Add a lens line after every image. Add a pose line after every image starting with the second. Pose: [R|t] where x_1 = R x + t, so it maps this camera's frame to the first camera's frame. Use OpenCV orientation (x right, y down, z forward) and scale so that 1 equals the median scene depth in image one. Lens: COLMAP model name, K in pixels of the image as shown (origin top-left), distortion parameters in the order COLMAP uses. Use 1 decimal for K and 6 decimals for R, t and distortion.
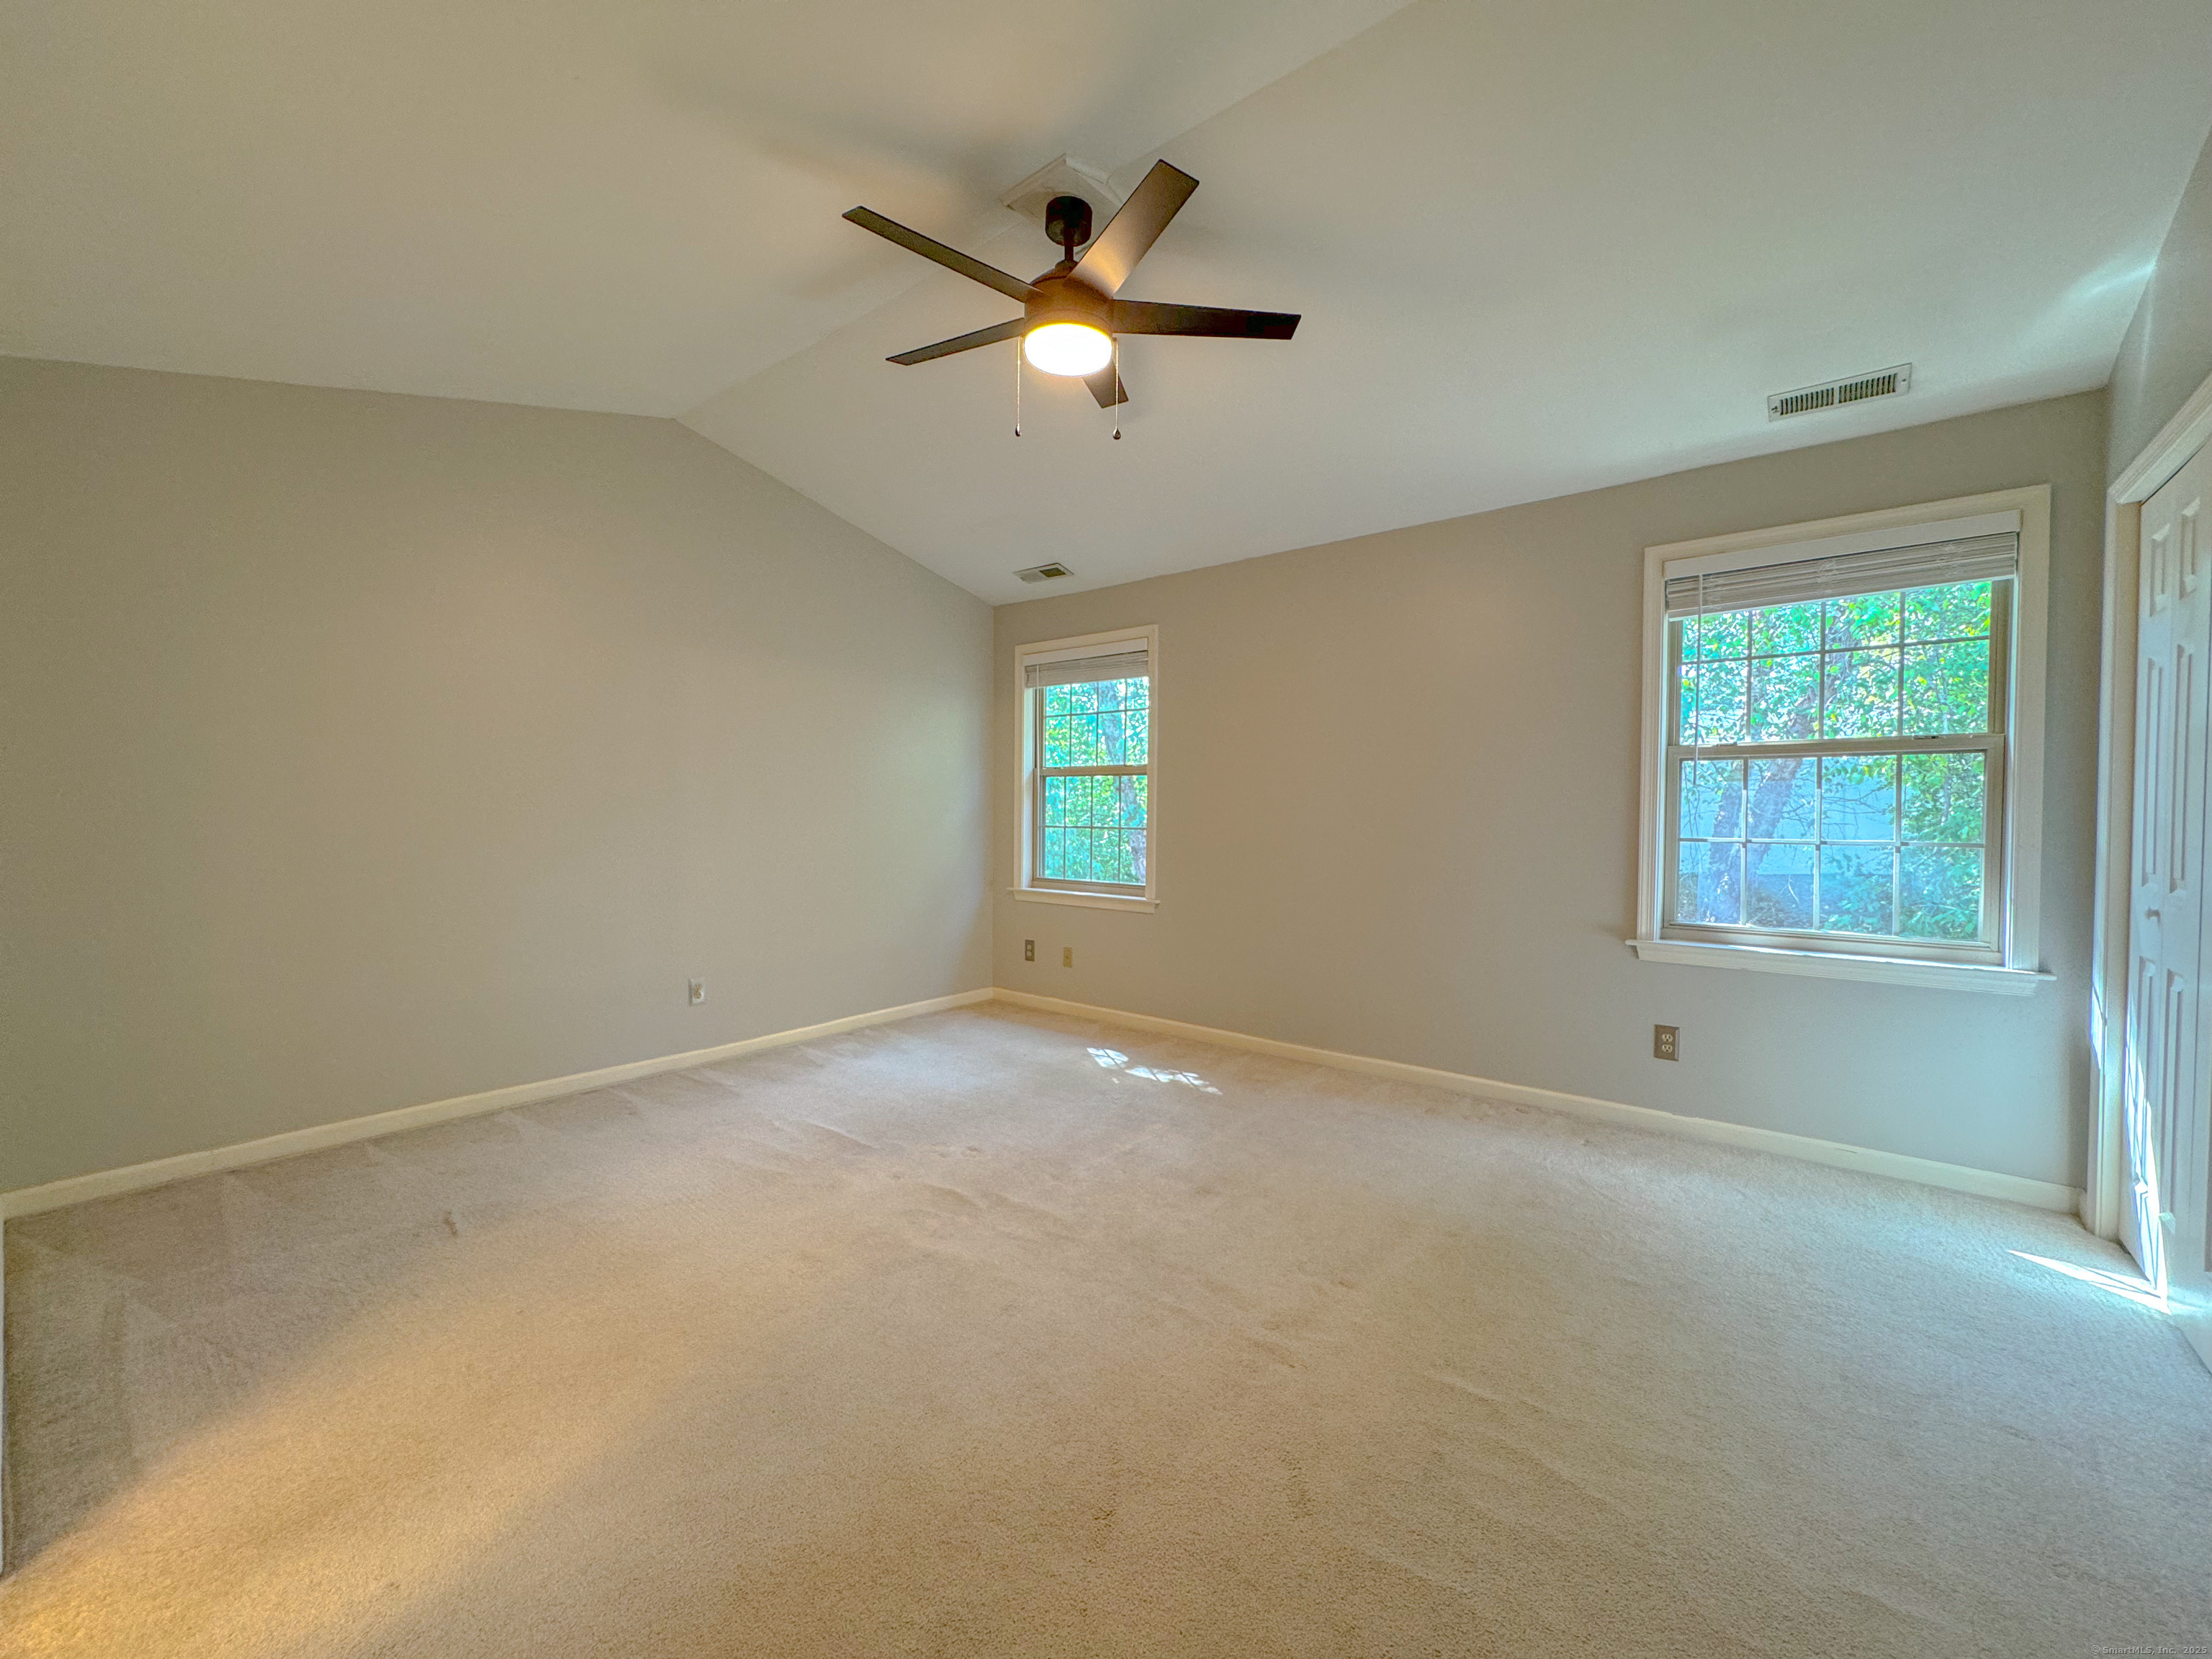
lens RADIAL K [[878.4, 0, 1100.8], [0, 878.4, 827.7], [0, 0, 1]] dist [0.000612, 0.000017]
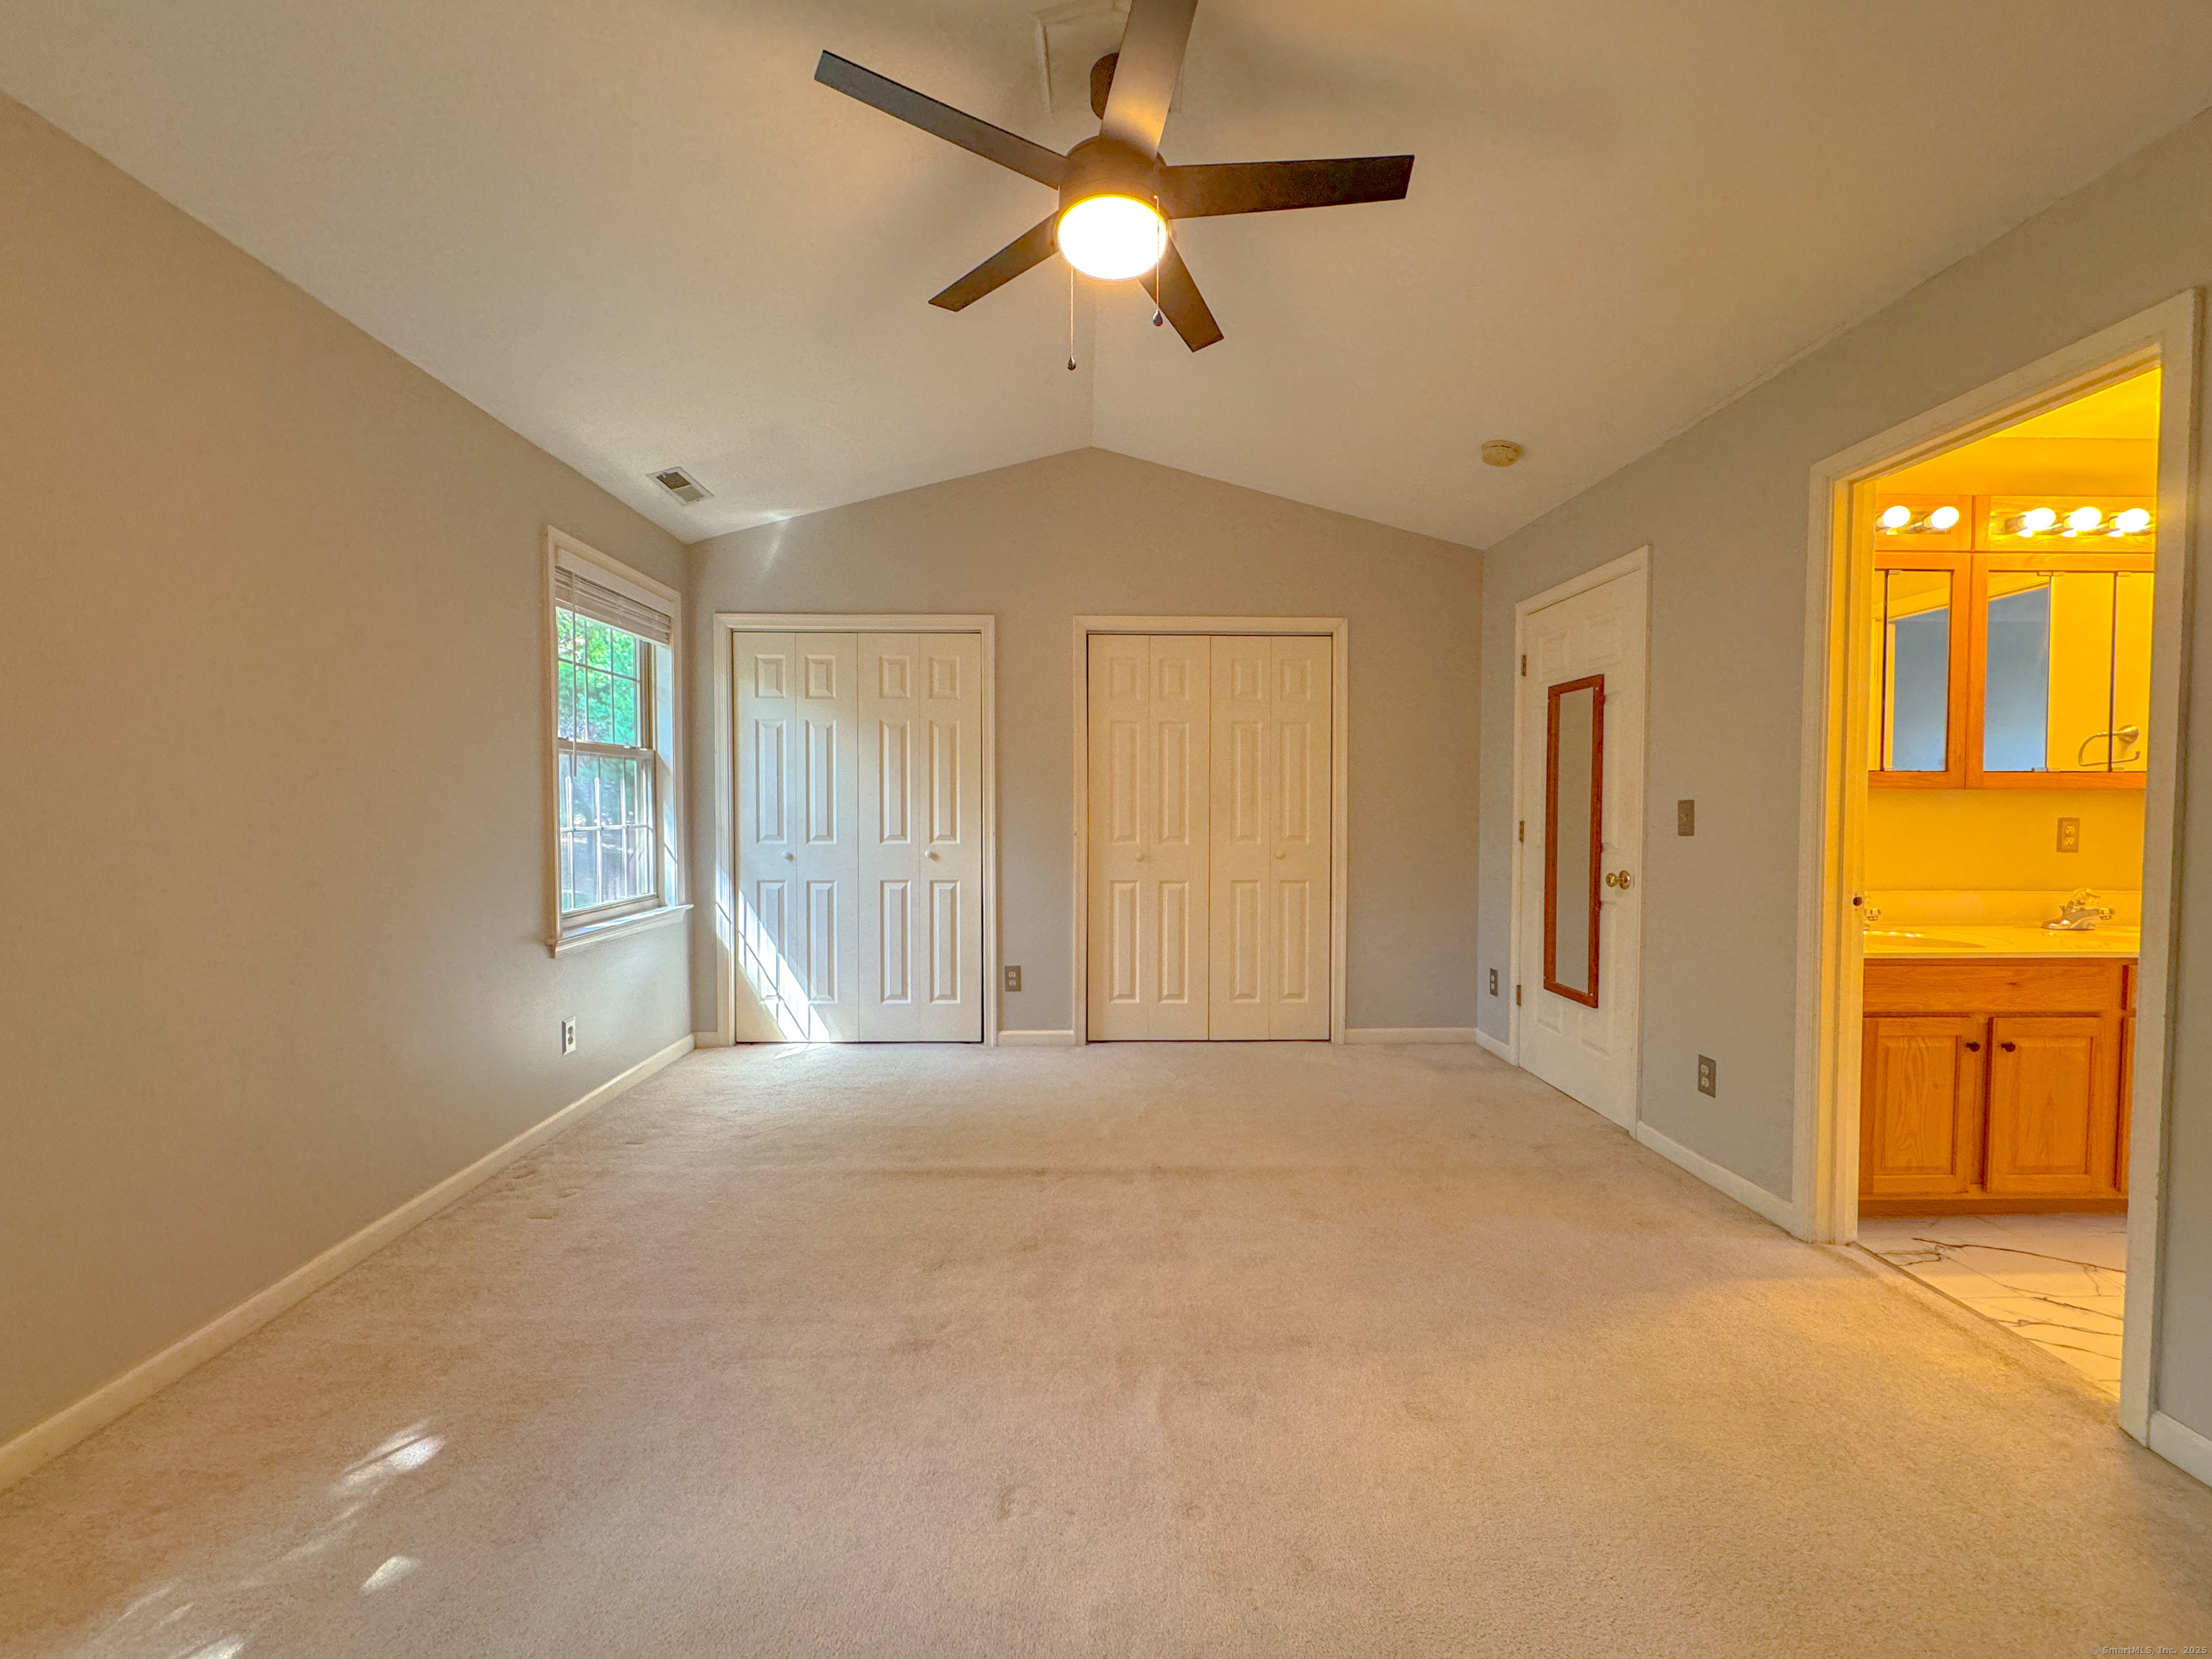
lens RADIAL K [[878.4, 0, 1100.8], [0, 878.4, 827.7], [0, 0, 1]] dist [0.000612, 0.000017]
pose [[-0.645340, -0.029808, 0.763313, -0.506686], [0.008461, 0.998898, 0.046162, -0.031102], [-0.763848, 0.036249, -0.644377, 1.195157]]
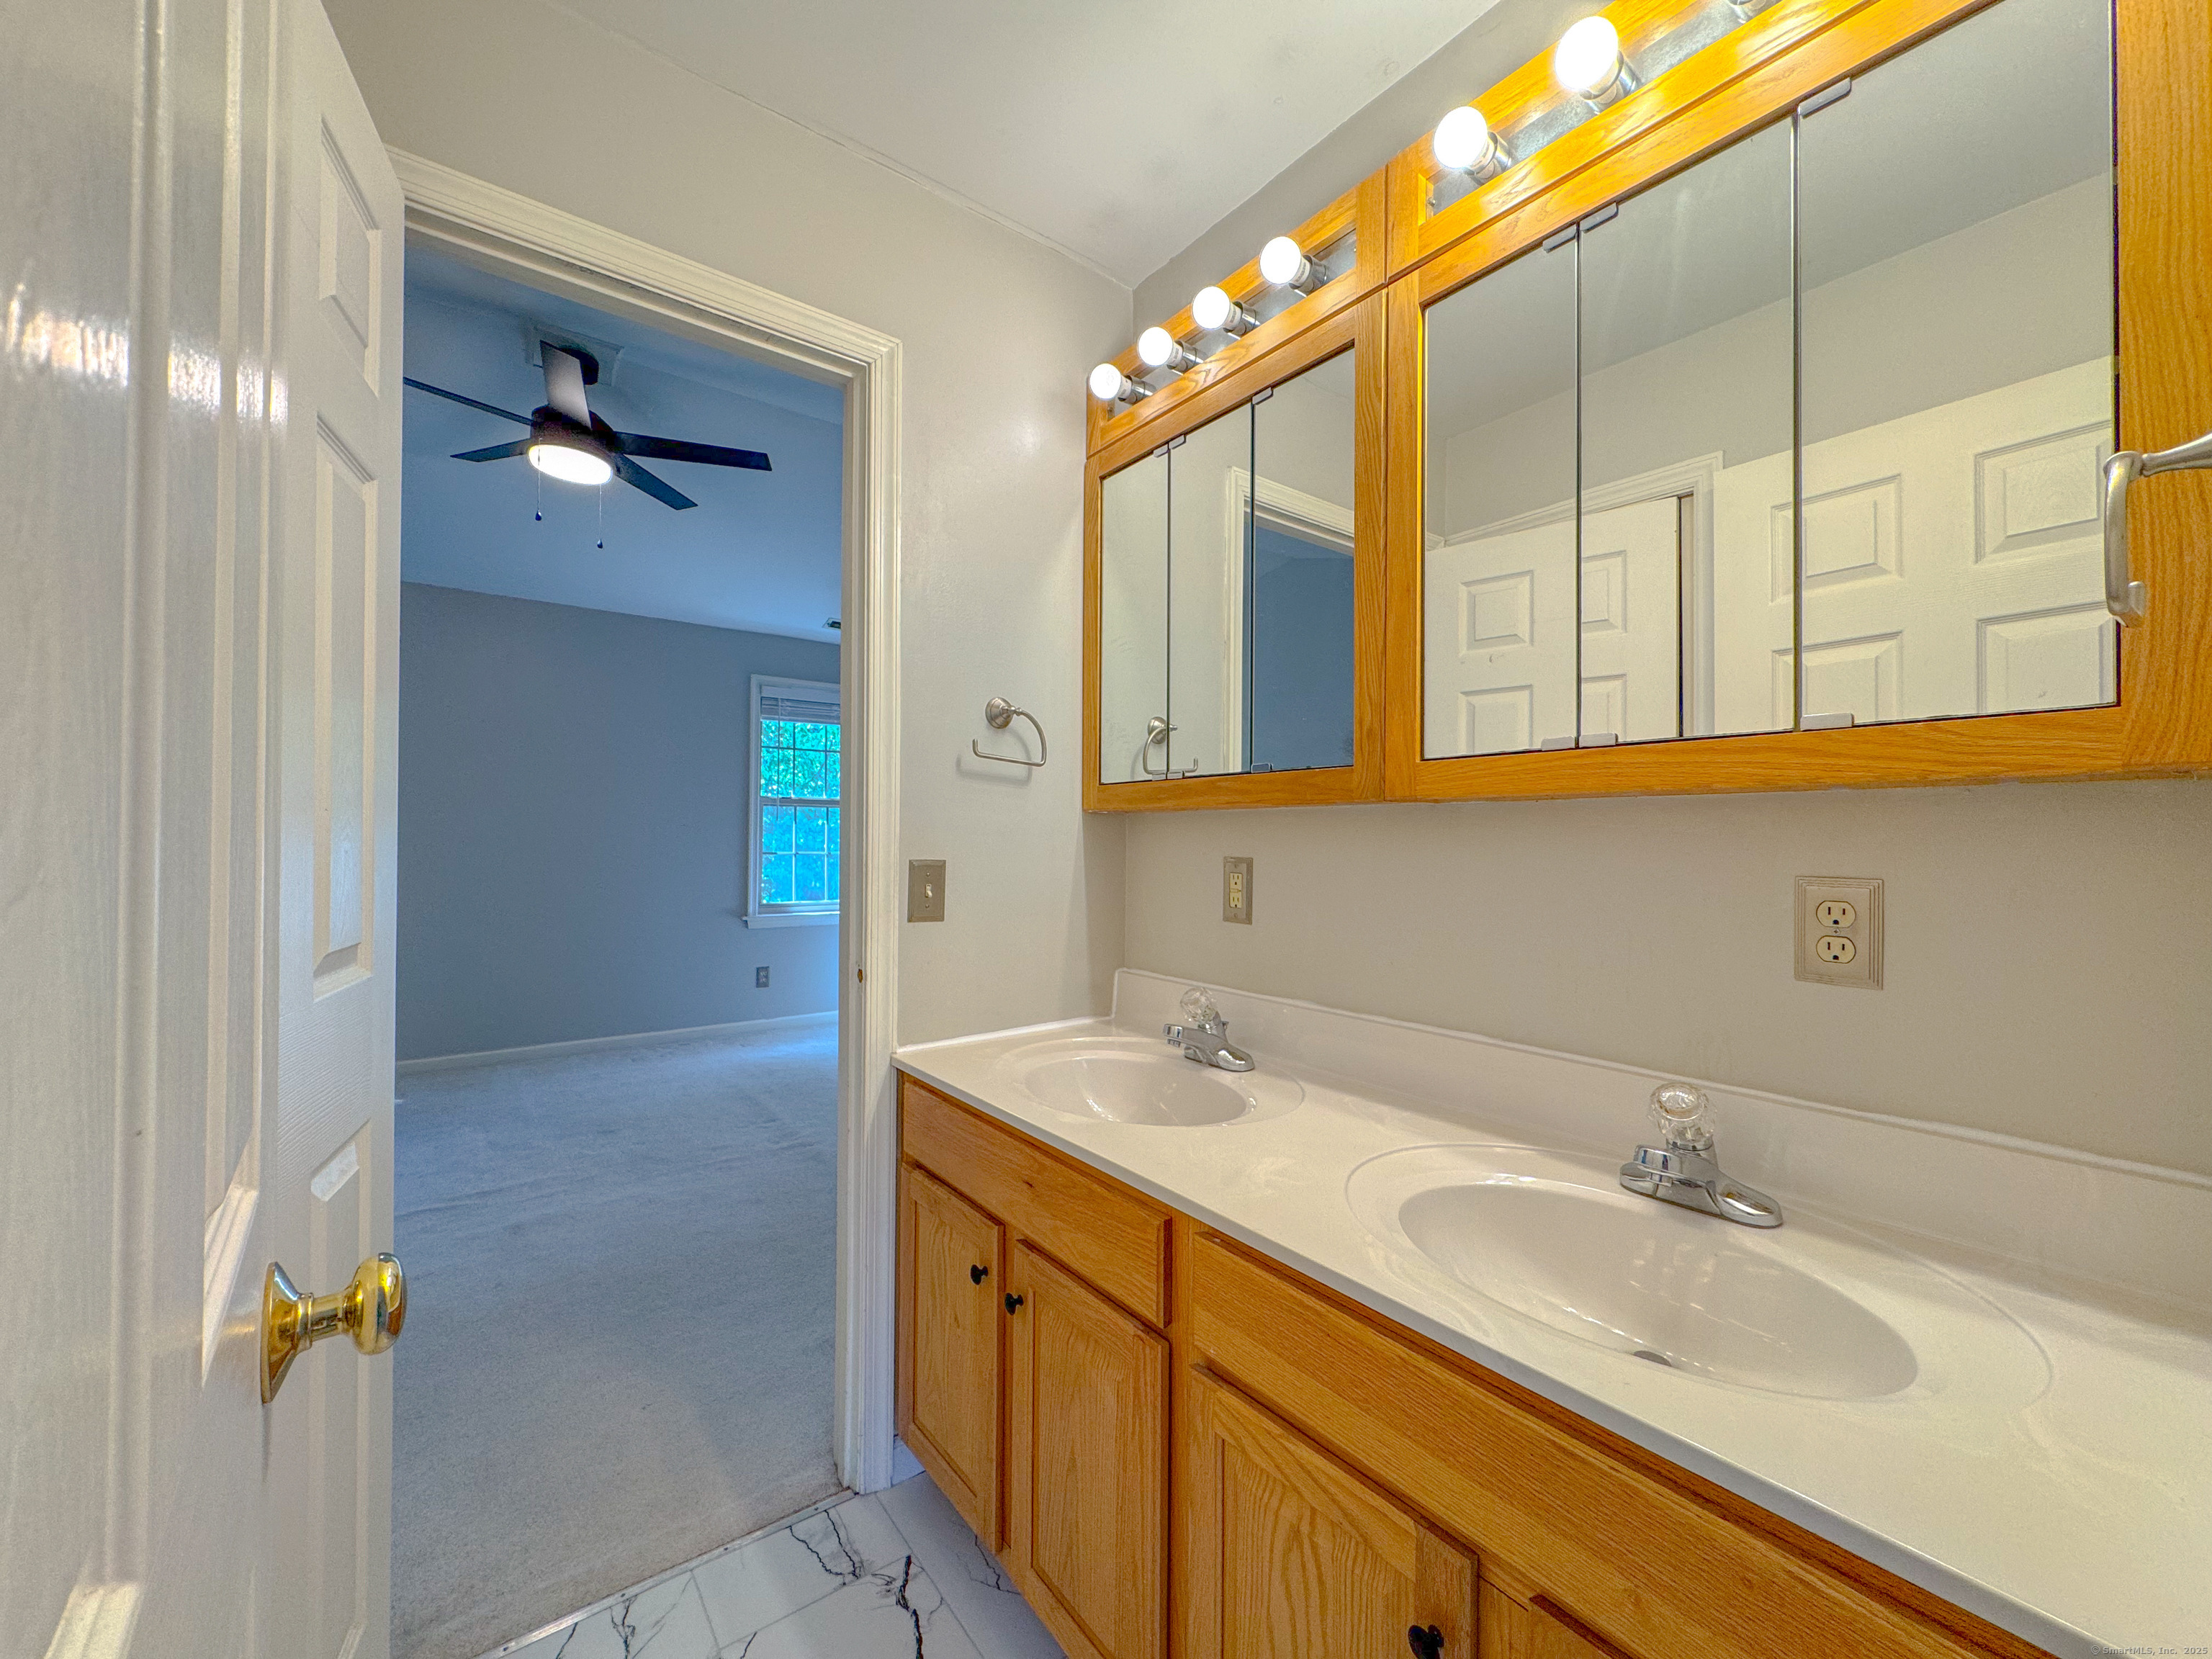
lens RADIAL K [[871.7, 0, 1098.7], [0, 871.7, 835.6], [0, 0, 1]] dist [-0.000458, -0.000046]
pose [[0.244557, 0.002469, 0.969632, -0.800946], [0.011293, 0.999922, -0.005395, -0.004257], [-0.969569, 0.012269, 0.244510, -0.012253]]
